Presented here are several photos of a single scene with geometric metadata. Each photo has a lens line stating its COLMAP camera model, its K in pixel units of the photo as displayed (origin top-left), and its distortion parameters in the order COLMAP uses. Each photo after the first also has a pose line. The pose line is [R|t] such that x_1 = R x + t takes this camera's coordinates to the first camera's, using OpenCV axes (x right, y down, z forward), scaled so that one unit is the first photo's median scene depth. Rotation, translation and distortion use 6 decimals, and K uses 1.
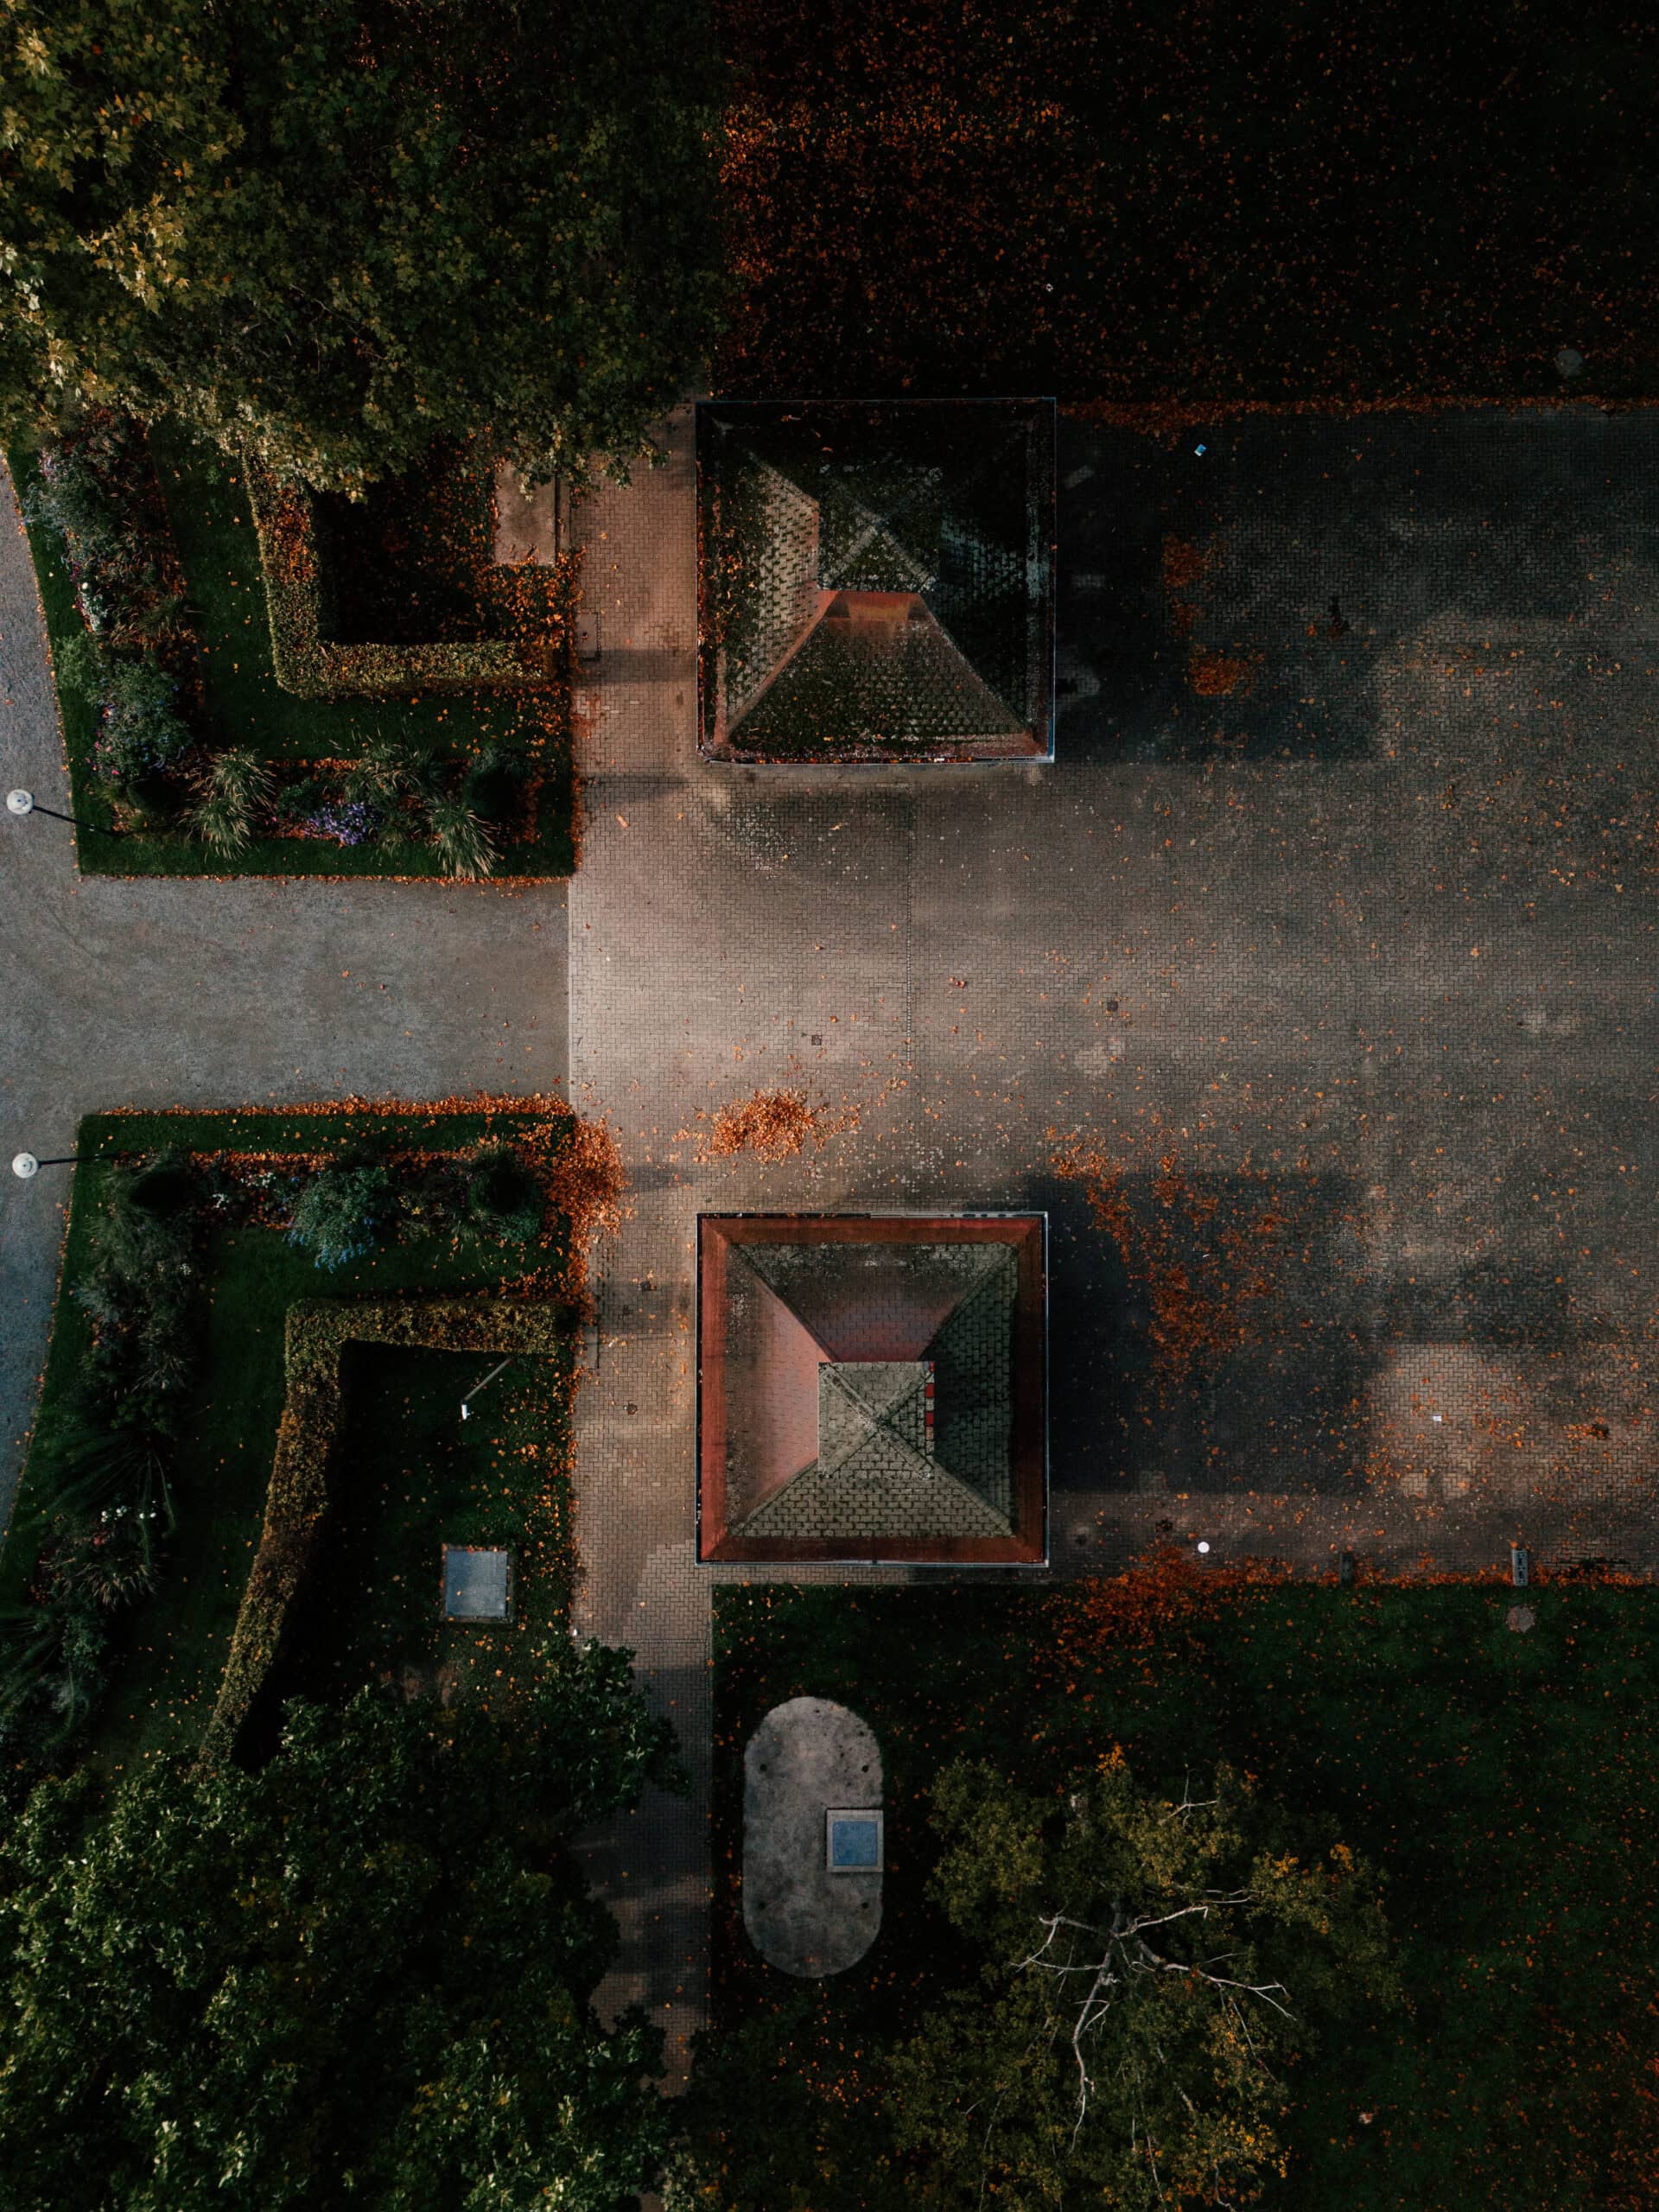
lens RADIAL K [[1467.8, 0, 833.0], [0, 1467.8, 1105.6], [0, 0, 1]] dist [-0.011049, -0.009051]
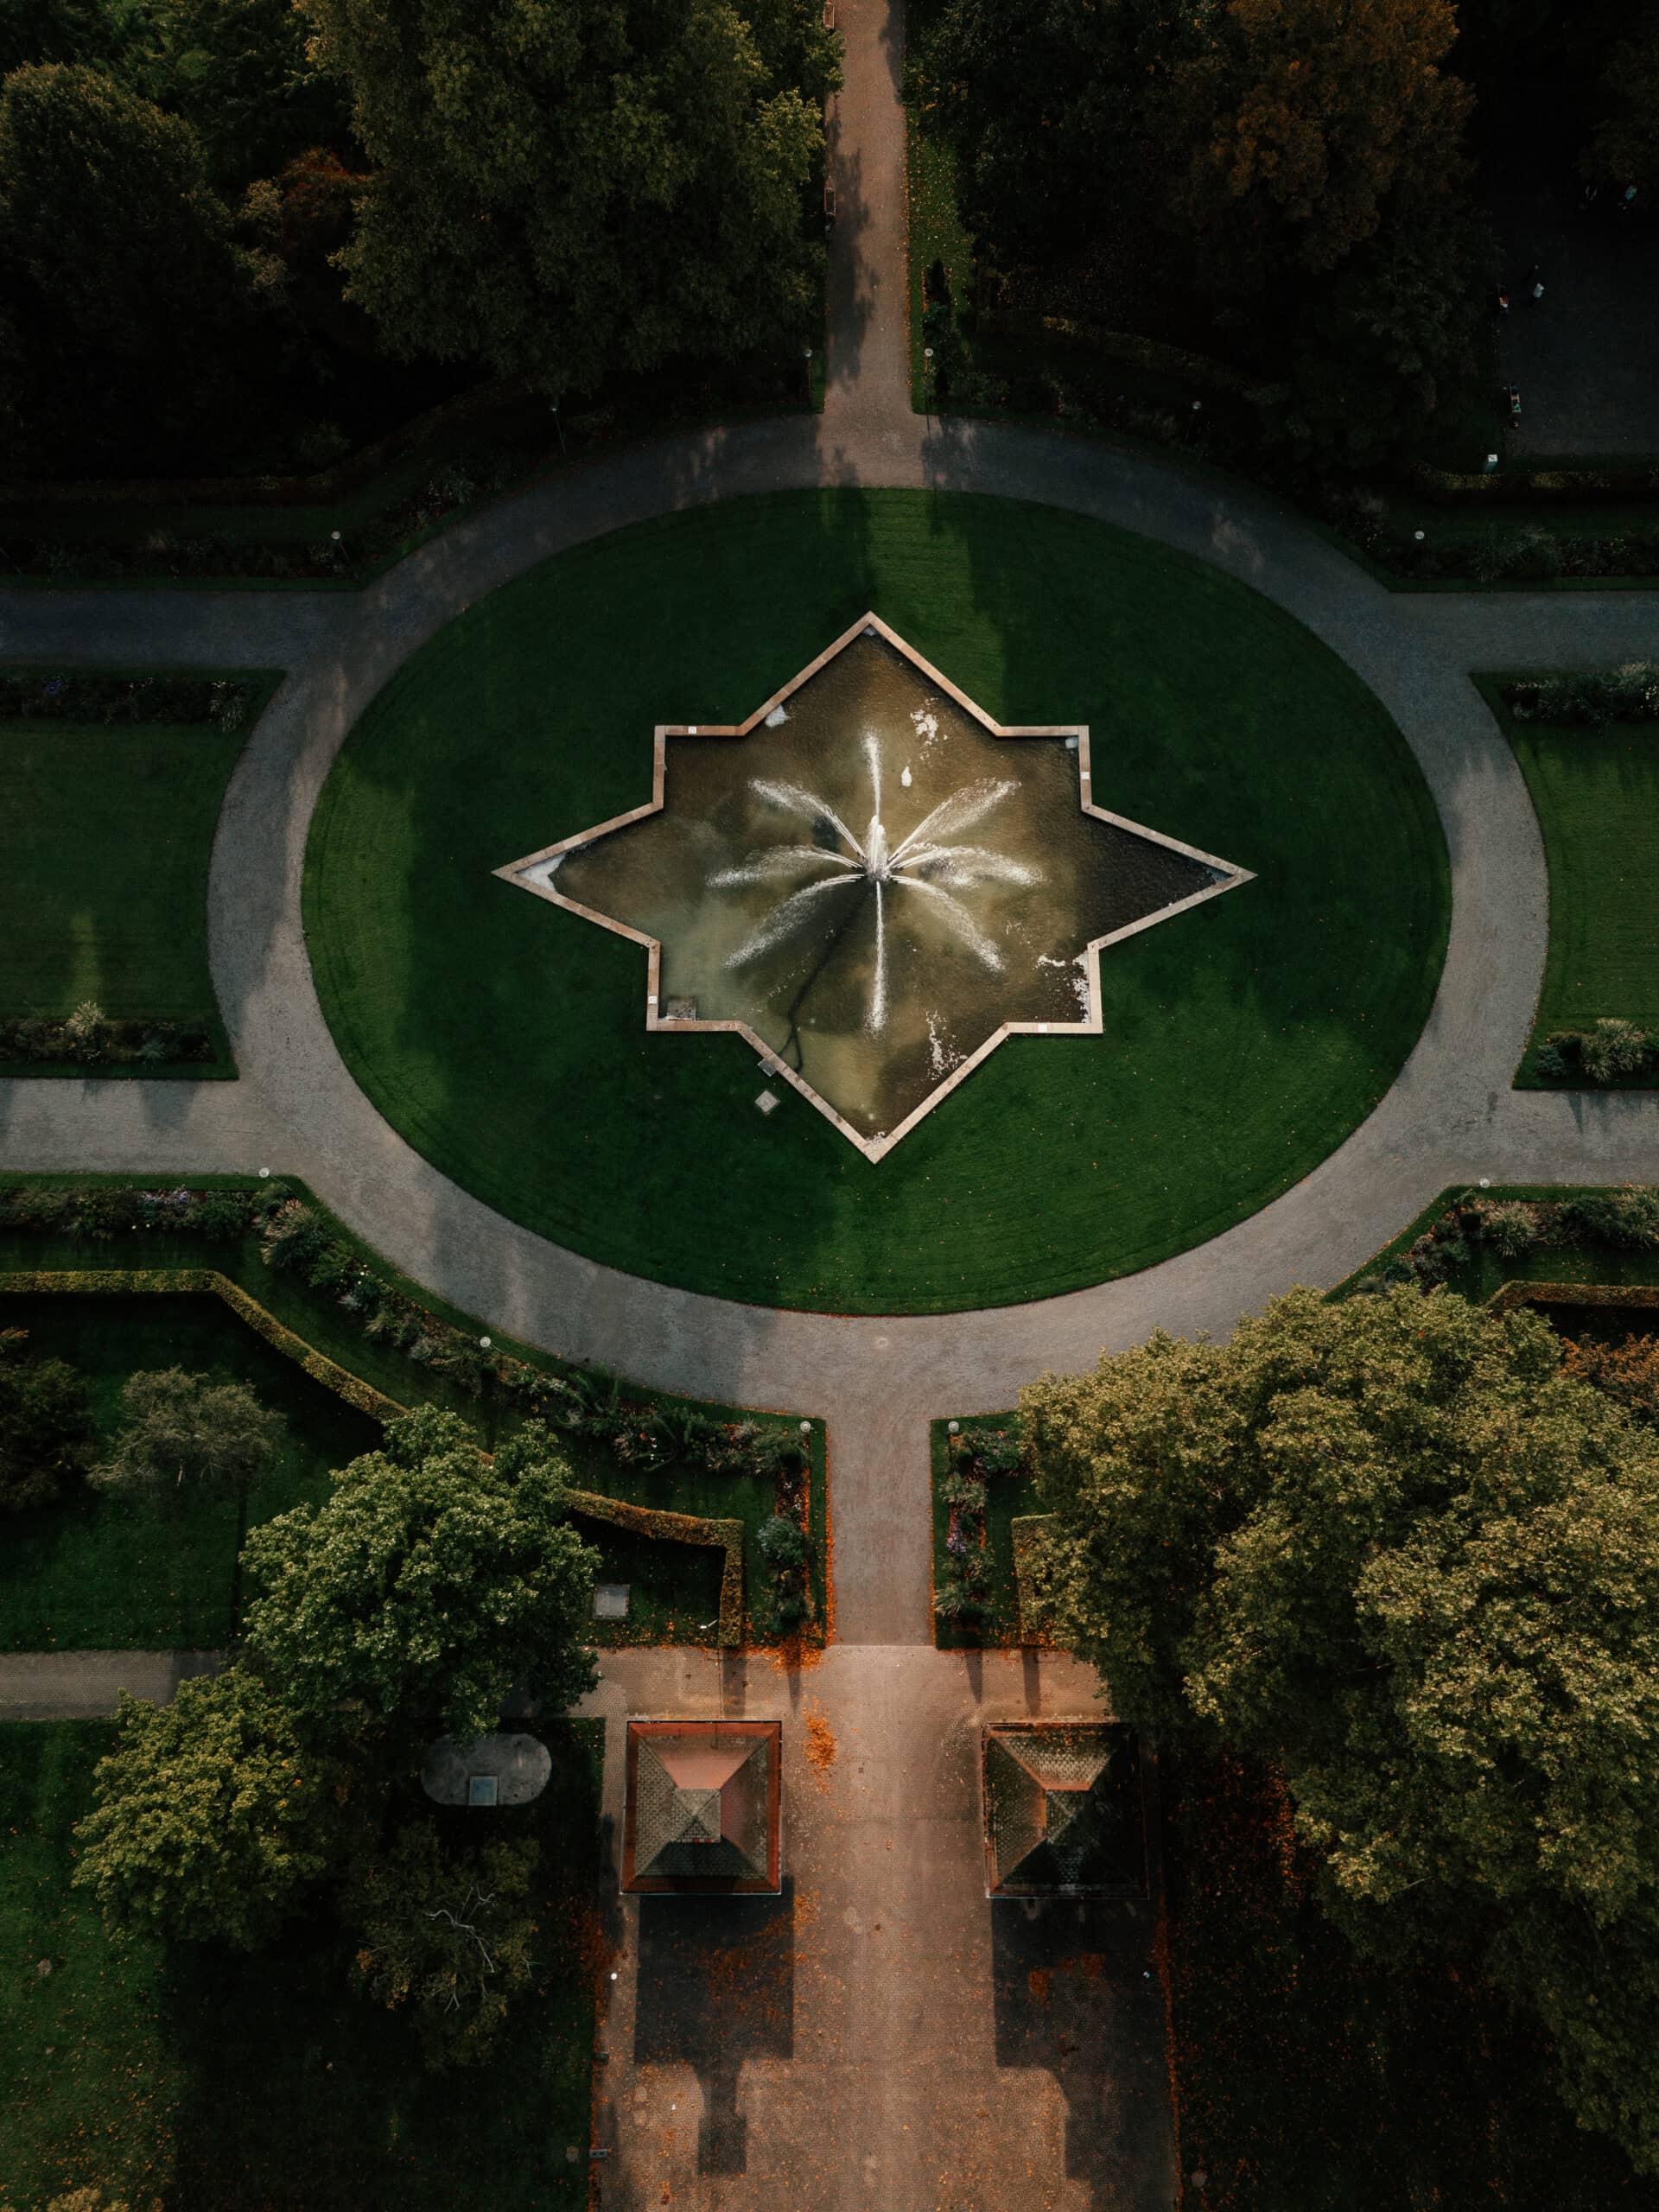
lens RADIAL K [[1467.8, 0, 827.3], [0, 1467.8, 1101.3], [0, 0, 1]] dist [-0.011049, -0.009051]
pose [[-0.001322, 0.949269, -0.314463, -0.269239], [-0.999998, -0.001707, -0.000950, 0.007045], [-0.001438, 0.314462, 0.949269, -1.335838]]
